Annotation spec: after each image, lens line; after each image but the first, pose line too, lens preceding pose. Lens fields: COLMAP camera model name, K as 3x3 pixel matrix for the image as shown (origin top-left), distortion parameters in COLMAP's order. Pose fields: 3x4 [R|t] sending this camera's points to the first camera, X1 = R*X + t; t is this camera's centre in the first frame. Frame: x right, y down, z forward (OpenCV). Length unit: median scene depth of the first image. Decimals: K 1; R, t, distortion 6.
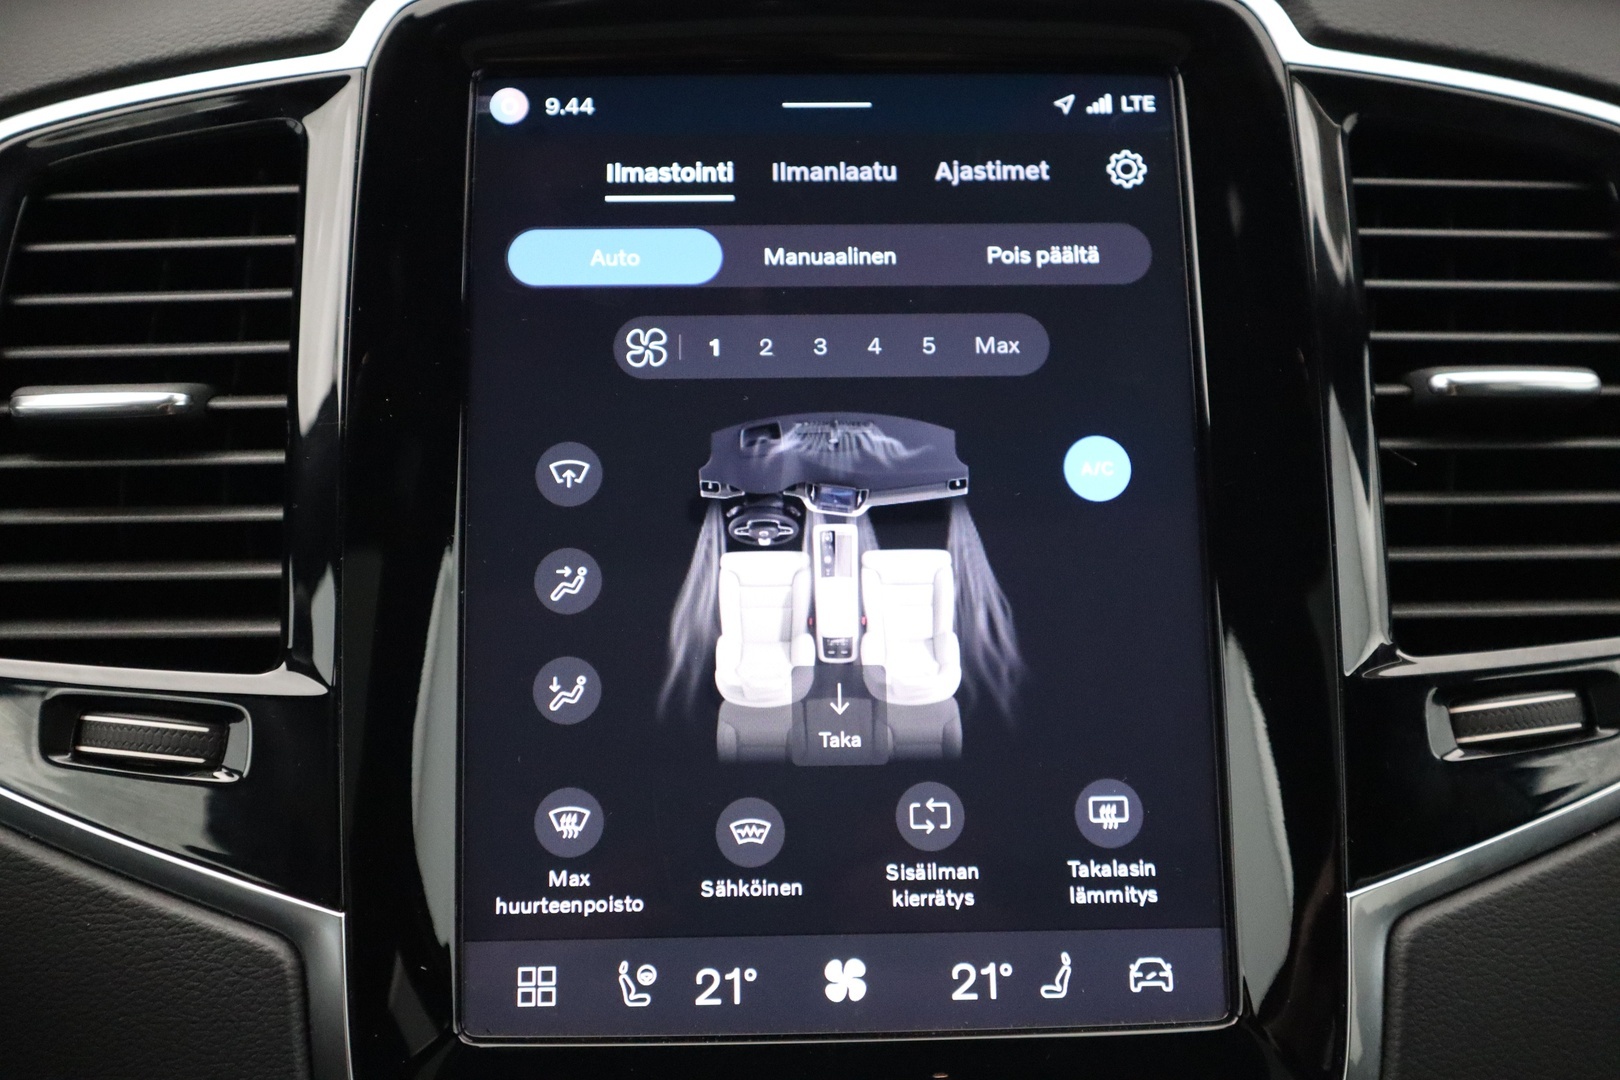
lens RADIAL K [[1869.3, 0, 810.0], [0, 1869.3, 540.0], [0, 0, 1]] dist [-0.021111, 0.205754]
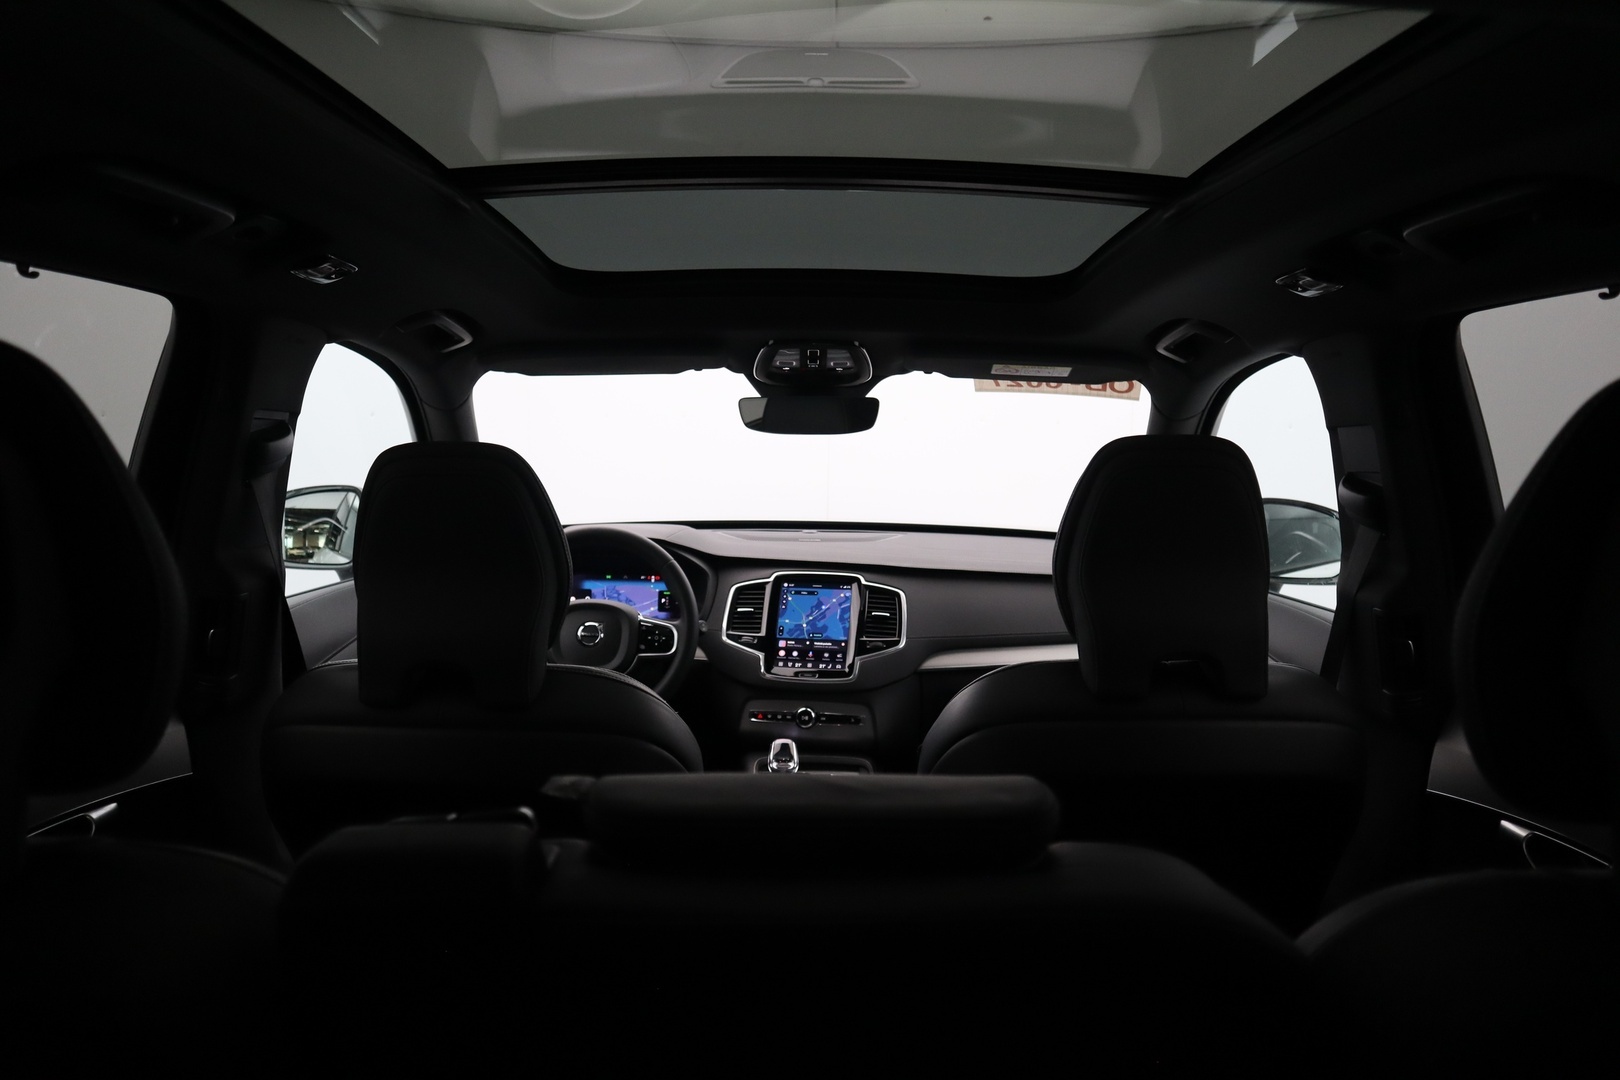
lens RADIAL K [[1161.7, 0, 810.0], [0, 1161.7, 540.0], [0, 0, 1]] dist [-0.119895, 0.000114]
pose [[0.985255, 0.028613, -0.168681, 1.096996], [-0.077849, 0.952915, -0.293074, 1.469376], [0.152353, 0.301885, 0.941092, -5.334844]]
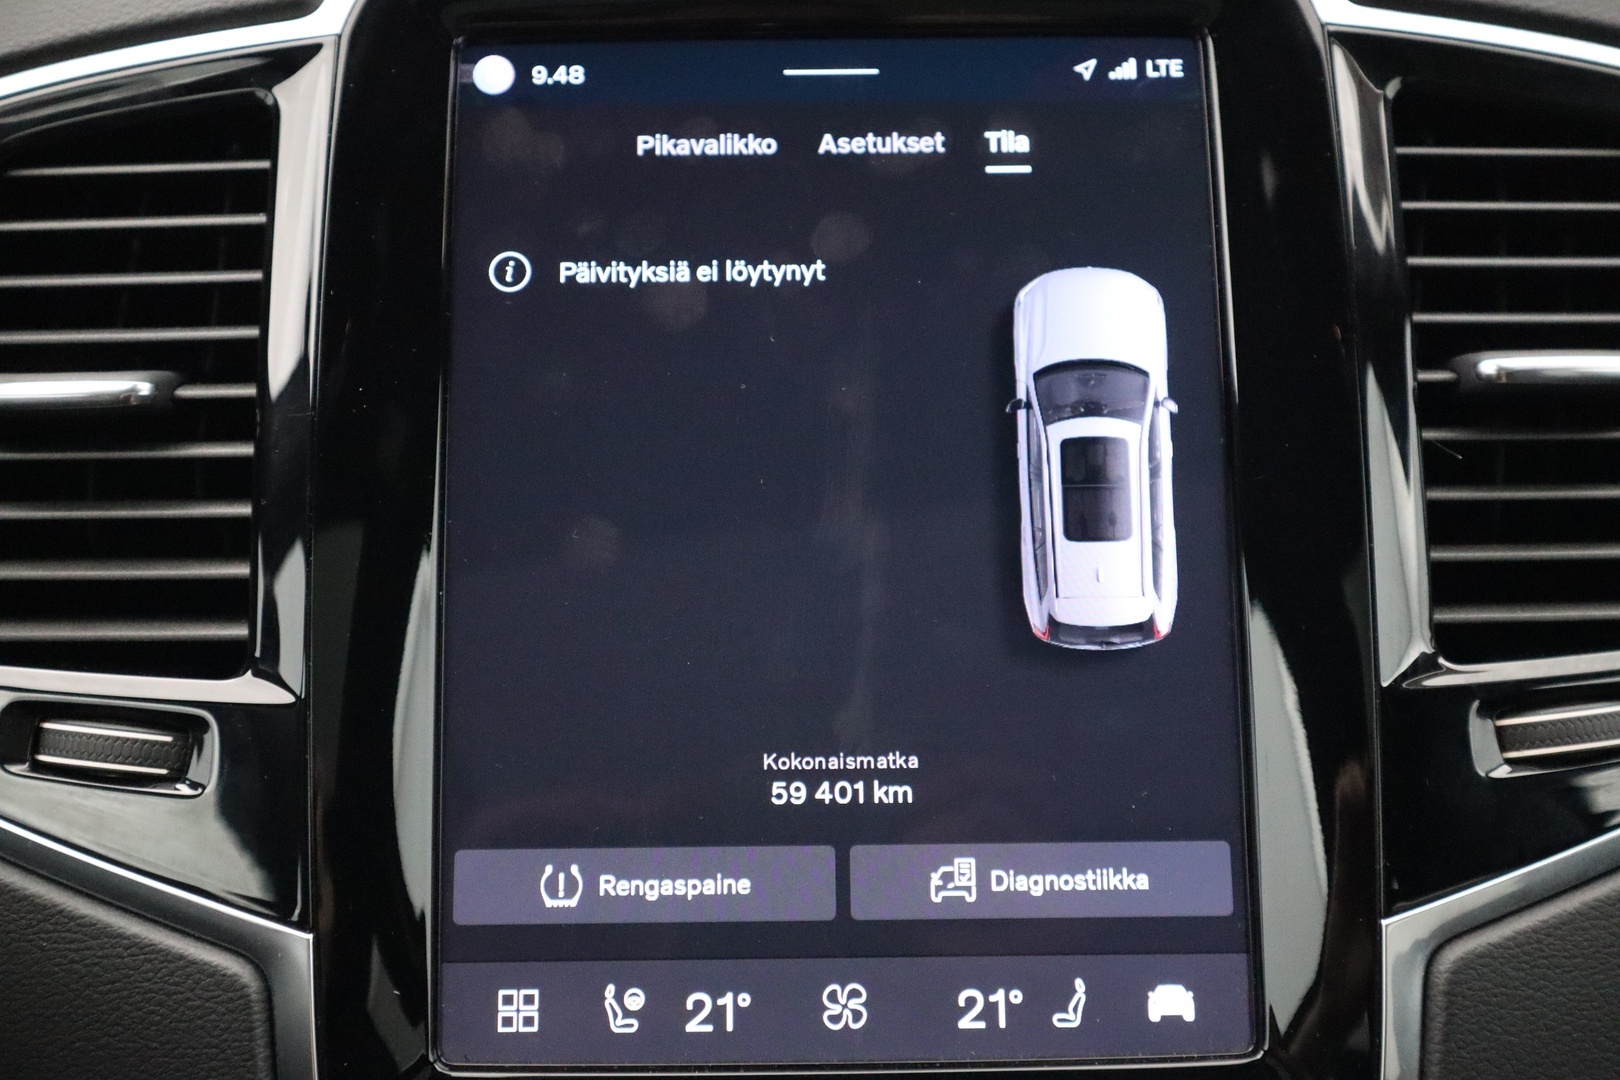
lens RADIAL K [[1869.3, 0, 810.0], [0, 1869.3, 540.0], [0, 0, 1]] dist [-0.021111, 0.205754]
pose [[0.999610, 0.001336, -0.027895, 0.027236], [-0.000770, 0.999794, 0.020306, -0.018389], [0.027916, -0.020276, 0.999405, 0.062639]]
